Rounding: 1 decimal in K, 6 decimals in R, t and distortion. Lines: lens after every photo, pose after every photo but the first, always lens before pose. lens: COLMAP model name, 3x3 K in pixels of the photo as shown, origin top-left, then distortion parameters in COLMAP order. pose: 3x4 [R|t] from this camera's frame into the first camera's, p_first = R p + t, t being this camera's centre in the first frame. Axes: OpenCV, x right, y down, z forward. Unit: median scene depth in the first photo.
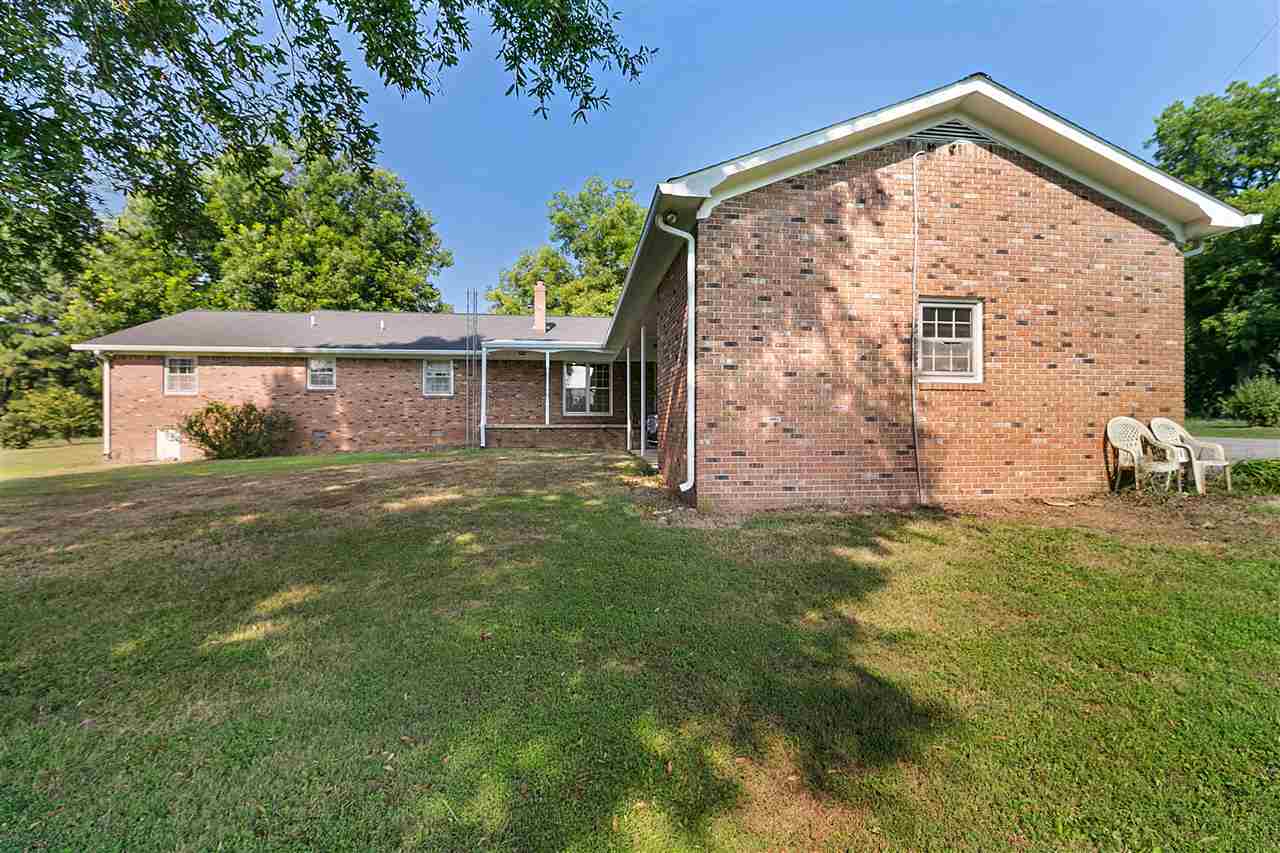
lens RADIAL K [[585.7, 0, 640.2], [0, 585.7, 427.0], [0, 0, 1]] dist [0.011017, -0.002548]
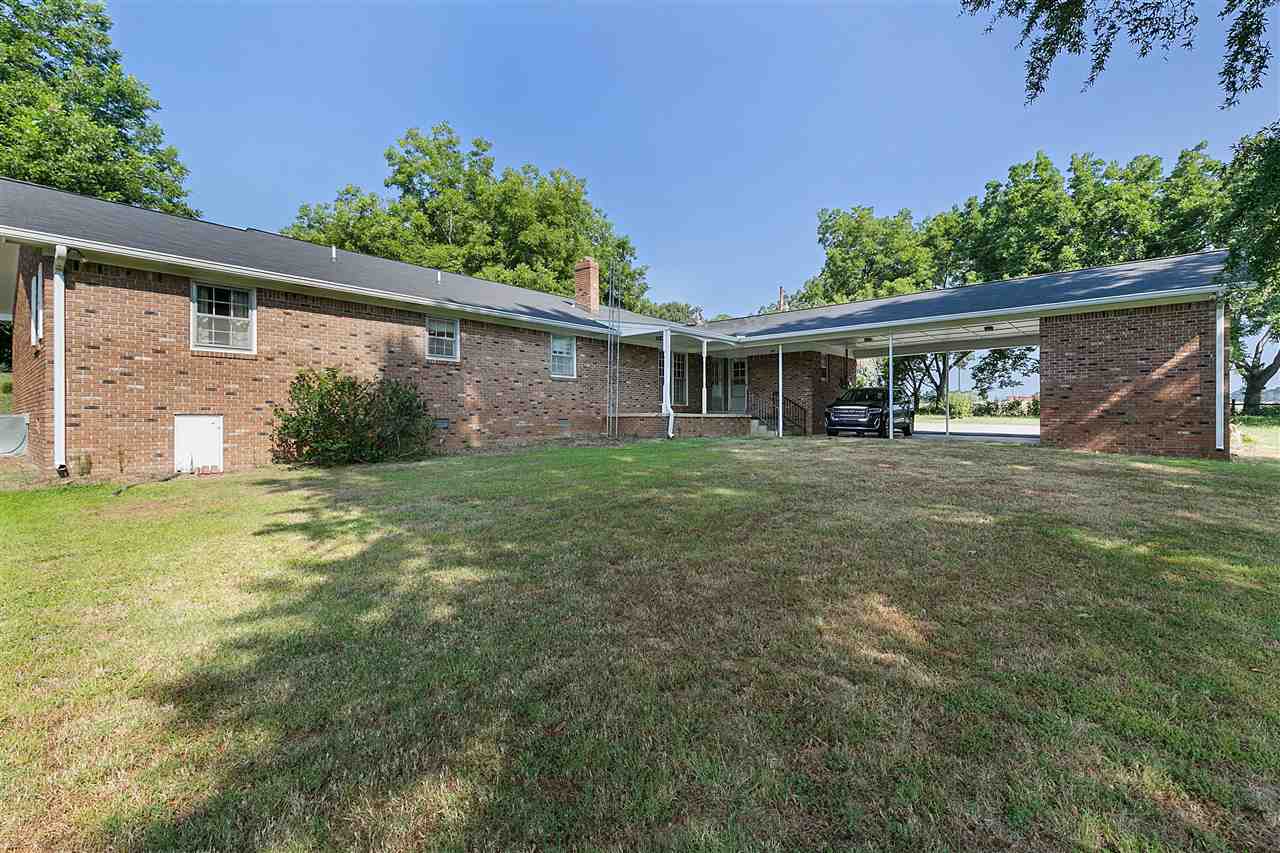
lens RADIAL K [[585.7, 0, 639.8], [0, 585.7, 422.7], [0, 0, 1]] dist [0.011017, -0.002548]
pose [[0.732672, -0.001576, 0.680581, -0.862805], [-0.001079, 0.999993, 0.003477, 0.007806], [-0.680582, -0.003282, 0.732665, 0.323049]]
